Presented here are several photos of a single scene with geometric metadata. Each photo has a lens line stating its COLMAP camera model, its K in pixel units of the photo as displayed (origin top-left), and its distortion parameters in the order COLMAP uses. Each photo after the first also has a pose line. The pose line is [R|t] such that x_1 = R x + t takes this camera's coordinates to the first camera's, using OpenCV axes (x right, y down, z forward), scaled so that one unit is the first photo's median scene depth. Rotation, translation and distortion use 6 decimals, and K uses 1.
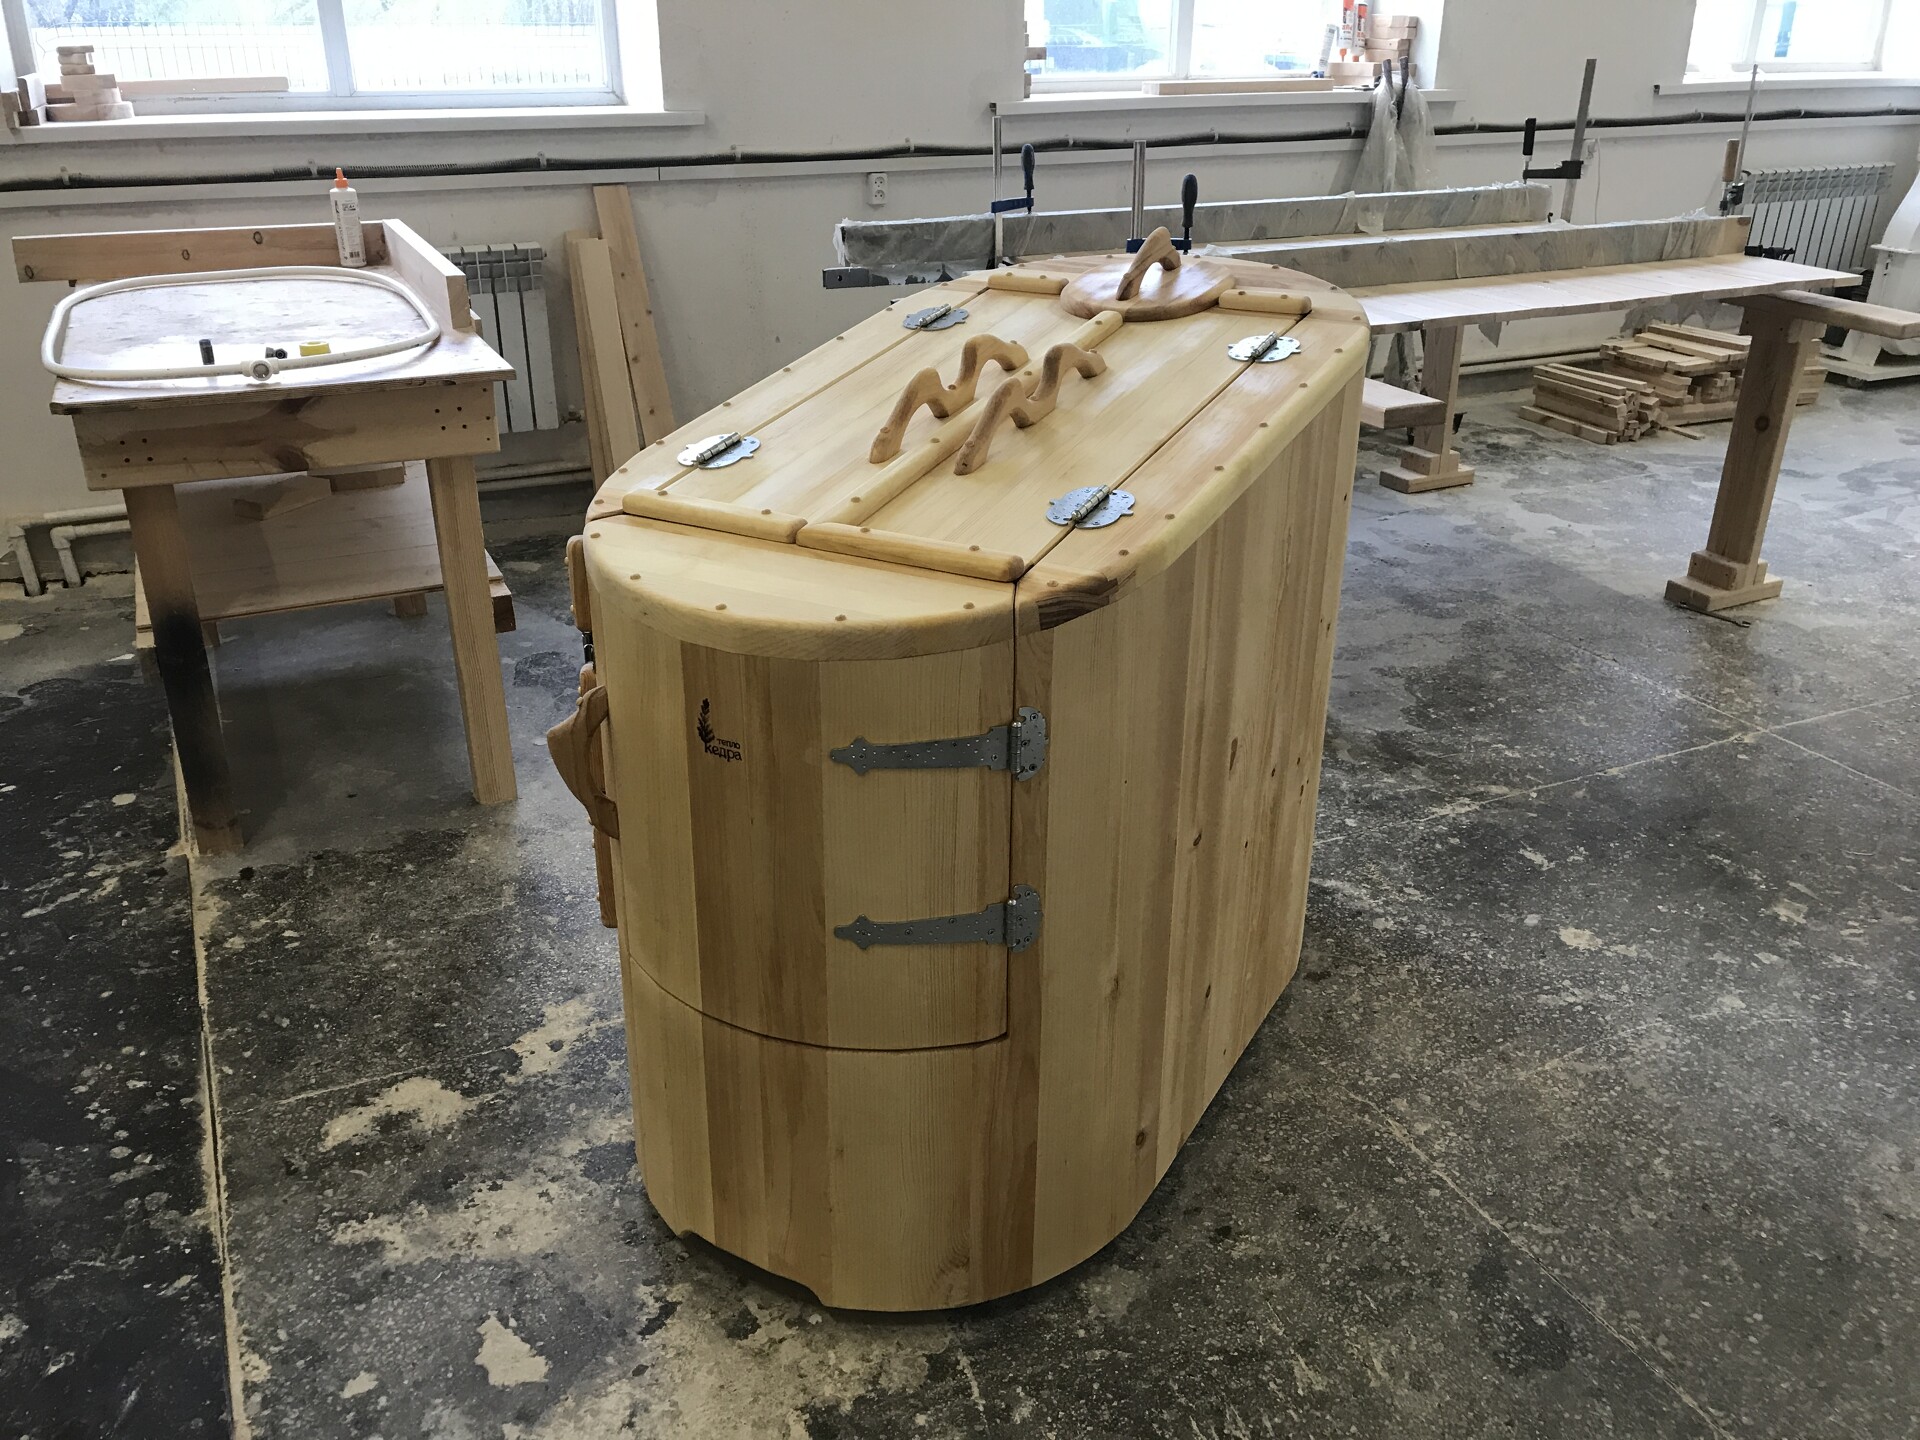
lens RADIAL K [[1576.9, 0, 952.5], [0, 1576.9, 706.8], [0, 0, 1]] dist [-0.004275, 0.023236]
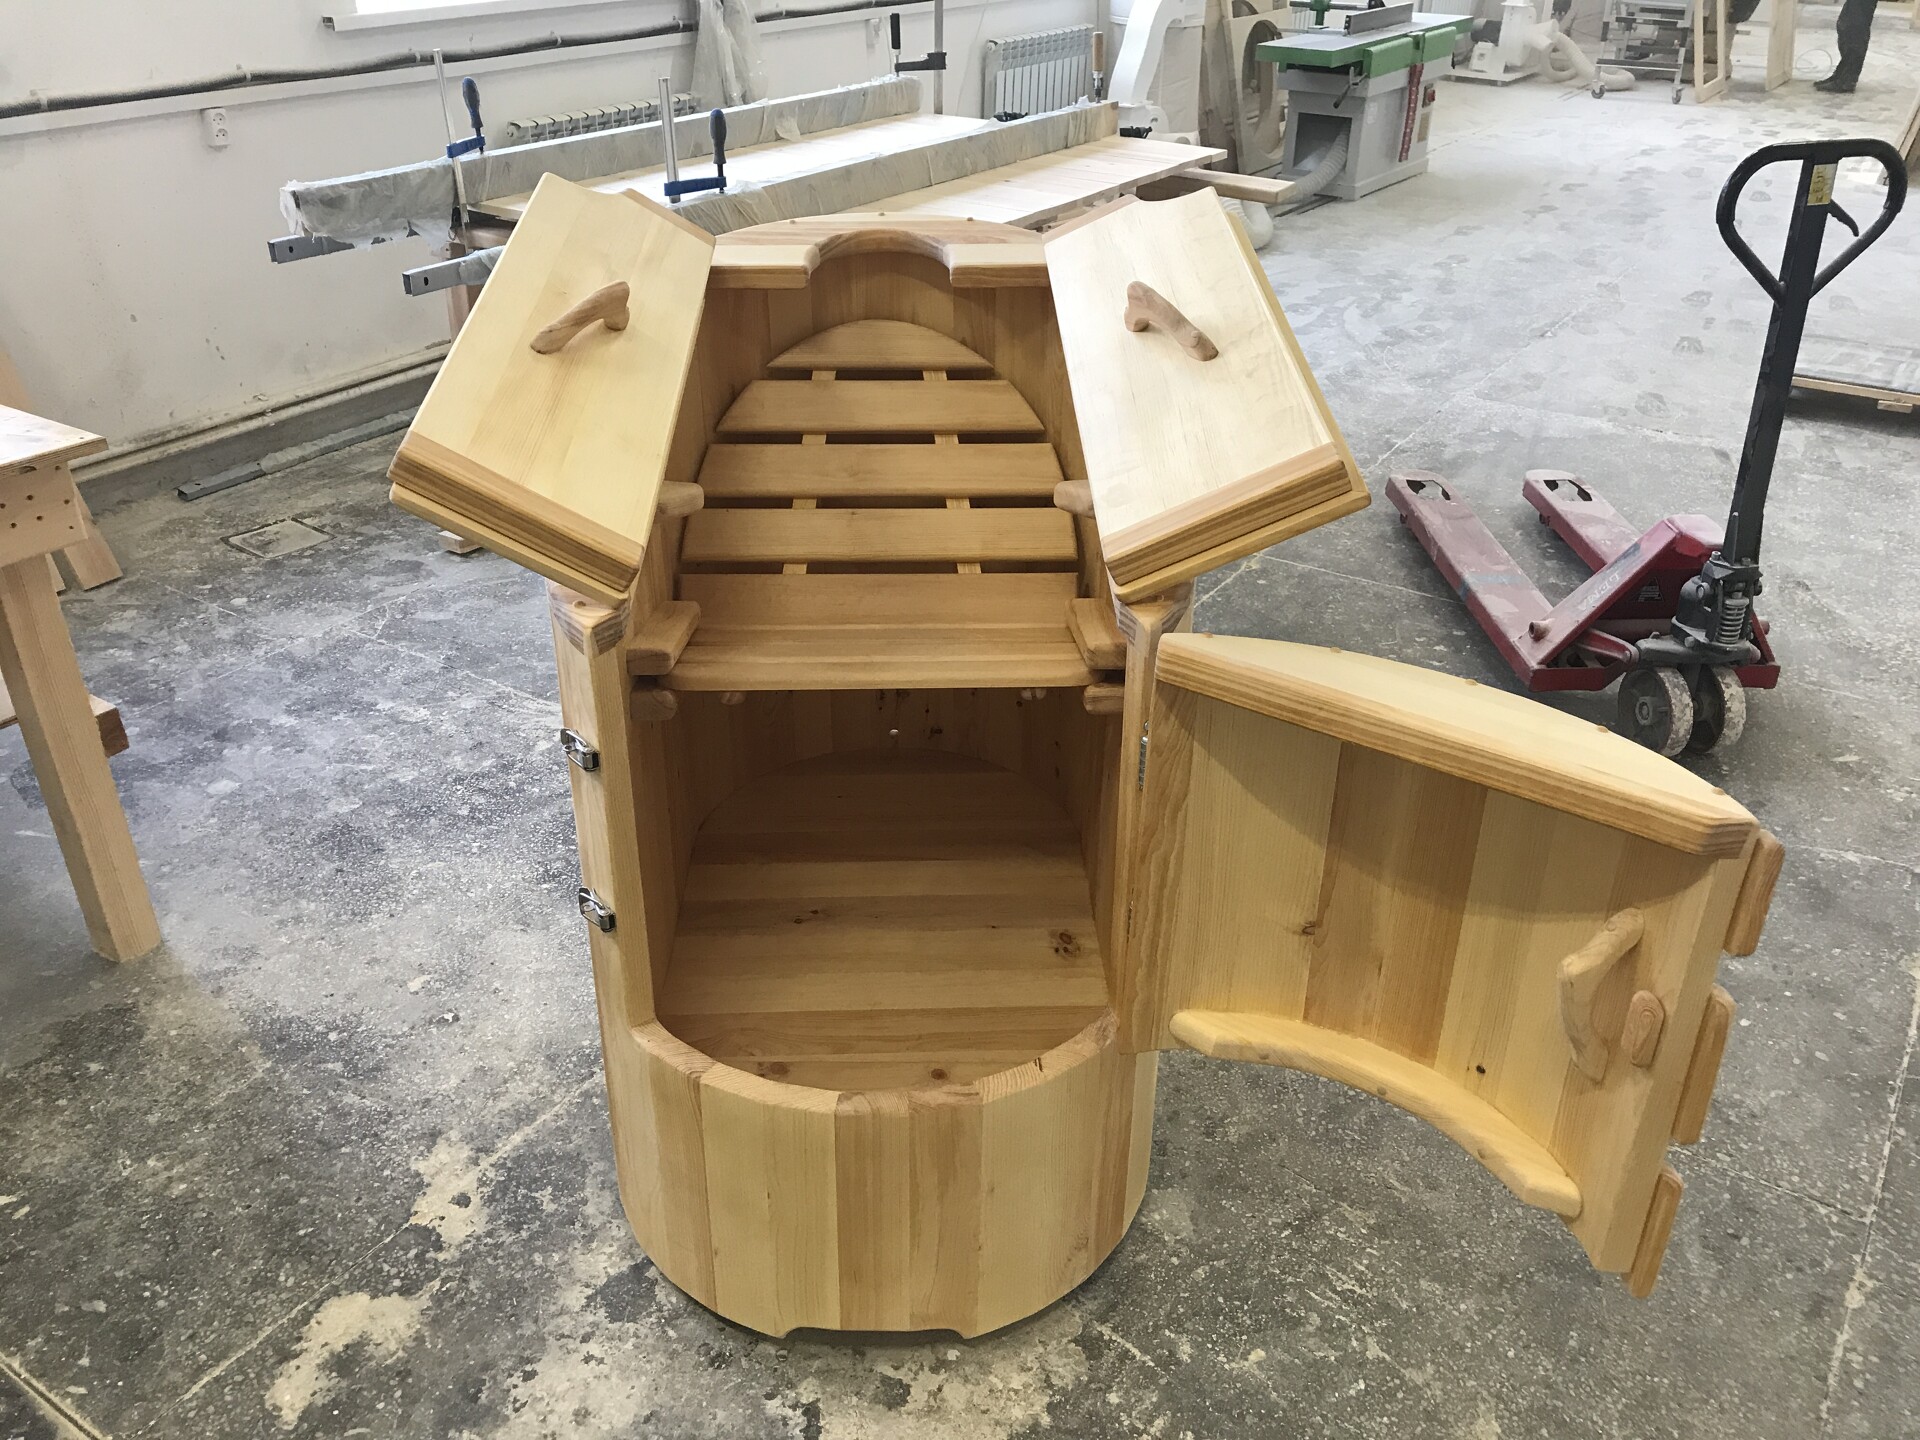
lens RADIAL K [[1576.9, 0, 946.7], [0, 1576.9, 715.1], [0, 0, 1]] dist [-0.004275, 0.023236]
pose [[0.858710, -0.246592, 0.449233, -0.382085], [0.206729, 0.968811, 0.136634, -0.123177], [-0.468914, -0.024459, 0.882905, 0.113047]]
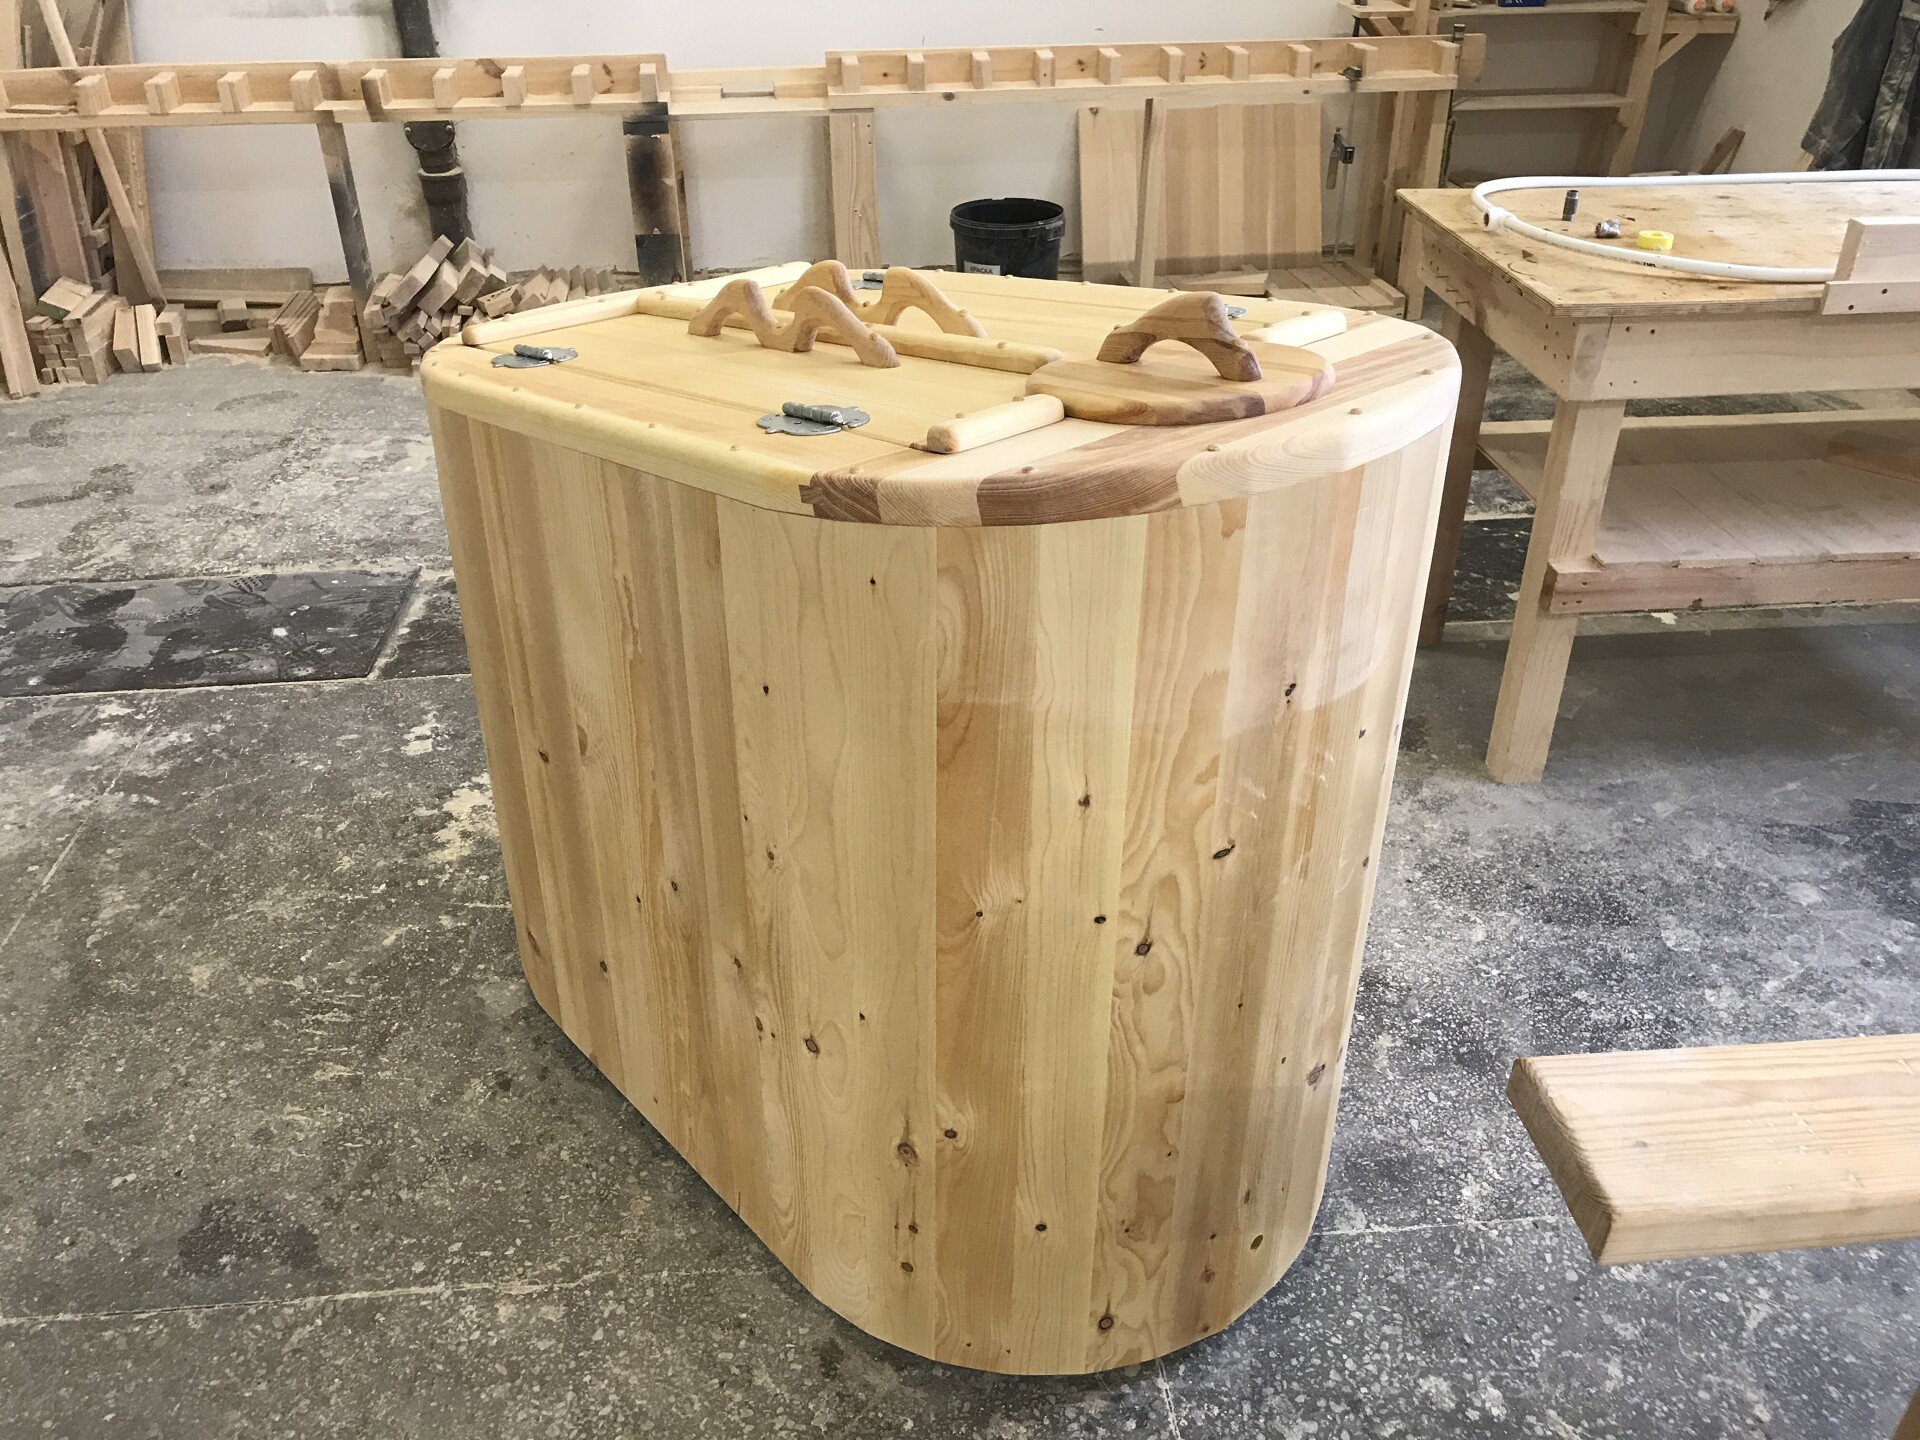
lens RADIAL K [[1576.9, 0, 956.3], [0, 1576.9, 709.2], [0, 0, 1]] dist [-0.004275, 0.023236]
pose [[-0.339604, 0.472840, -0.813075, 0.747059], [-0.380600, 0.721432, 0.578514, -0.524247], [0.860124, 0.505922, -0.065038, 1.118600]]
